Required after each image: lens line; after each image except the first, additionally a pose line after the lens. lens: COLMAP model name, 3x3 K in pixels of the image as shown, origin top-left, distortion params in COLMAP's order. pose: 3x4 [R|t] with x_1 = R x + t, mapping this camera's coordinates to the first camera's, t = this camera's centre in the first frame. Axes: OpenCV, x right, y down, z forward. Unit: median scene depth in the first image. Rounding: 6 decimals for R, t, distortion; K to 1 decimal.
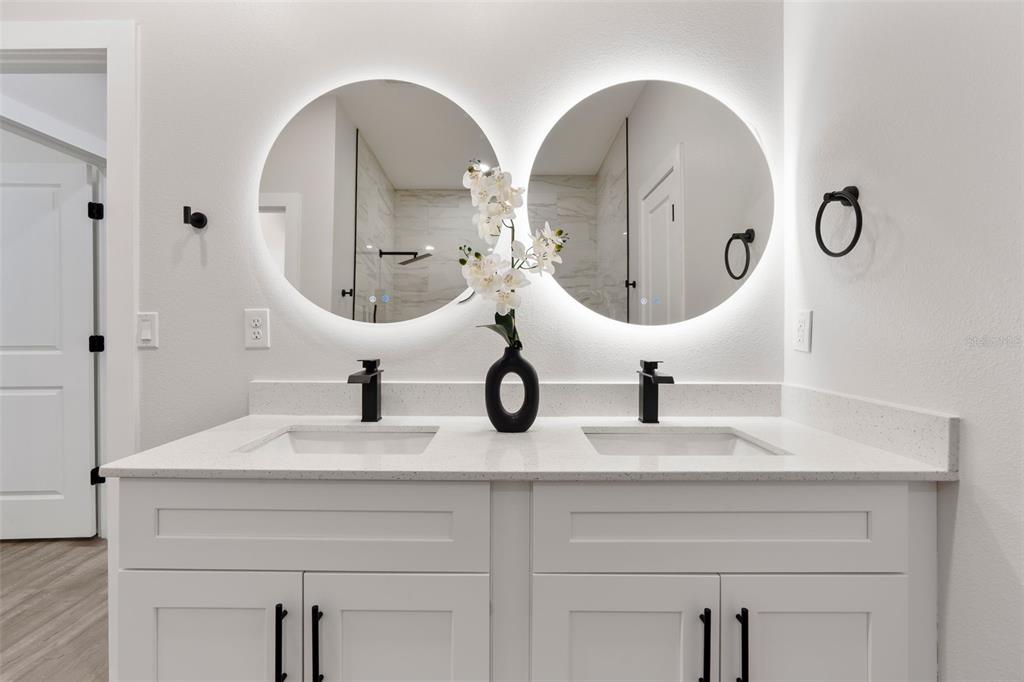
lens RADIAL K [[424.2, 0, 512.0], [0, 424.2, 341.0], [0, 0, 1]] dist [-0.022409, 0.000223]
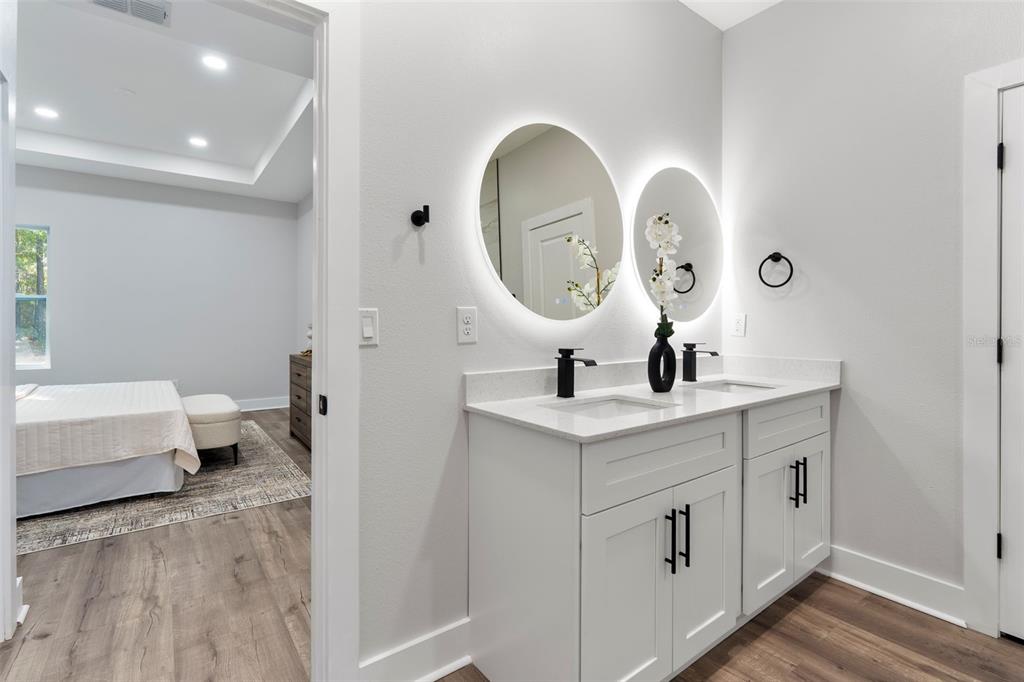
lens RADIAL K [[471.5, 0, 507.9], [0, 471.5, 321.1], [0, 0, 1]] dist [-0.000897, -0.000252]
pose [[0.809678, -0.000165, 0.586874, -1.243423], [0.016986, 0.999588, -0.023154, -0.009583], [-0.586628, 0.028716, 0.809347, -0.047575]]
